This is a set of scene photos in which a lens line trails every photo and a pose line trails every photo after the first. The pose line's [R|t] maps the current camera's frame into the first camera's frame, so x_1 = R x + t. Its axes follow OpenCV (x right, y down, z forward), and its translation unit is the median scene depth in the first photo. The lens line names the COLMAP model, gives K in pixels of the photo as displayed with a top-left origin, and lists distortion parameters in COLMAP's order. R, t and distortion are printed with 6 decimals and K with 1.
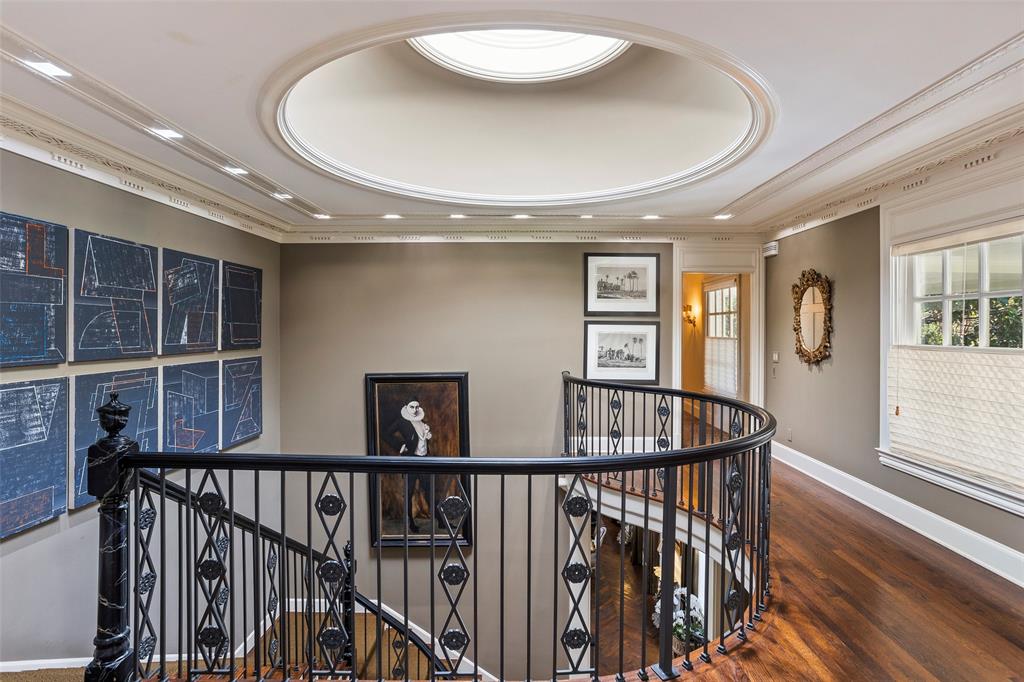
lens RADIAL K [[505.2, 0, 510.9], [0, 505.2, 363.3], [0, 0, 1]] dist [-0.001381, 0.000050]
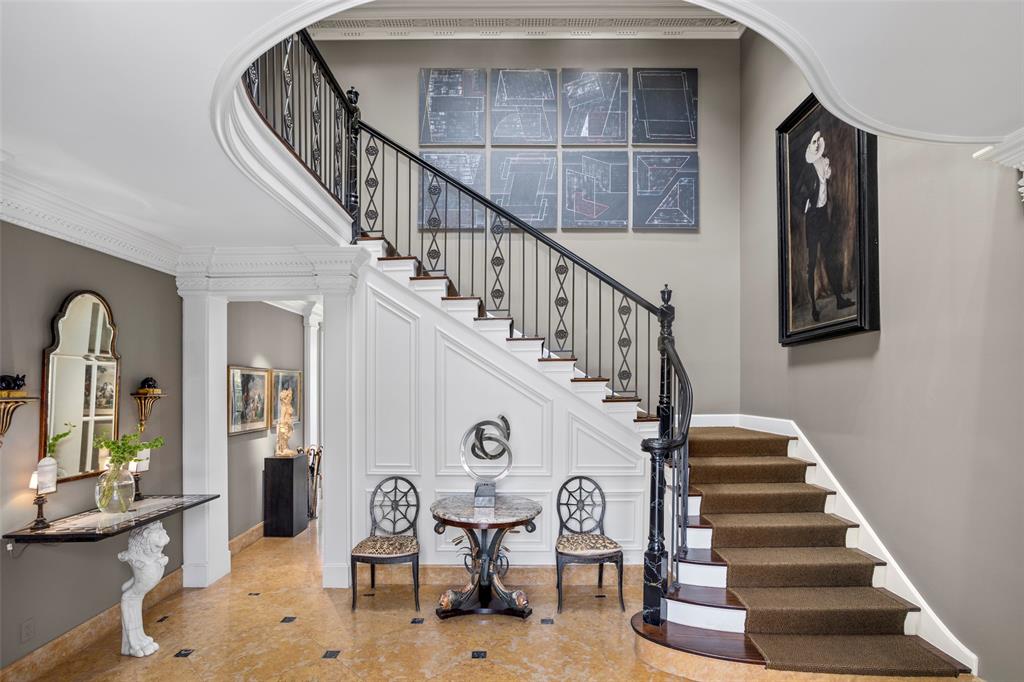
lens RADIAL K [[505.2, 0, 510.9], [0, 505.2, 363.3], [0, 0, 1]] dist [-0.001381, 0.000050]
pose [[0.041964, -0.013744, -0.999025, 0.618500], [-0.051973, 0.998522, -0.015920, 0.540839], [0.997766, 0.052590, 0.041188, 0.702492]]
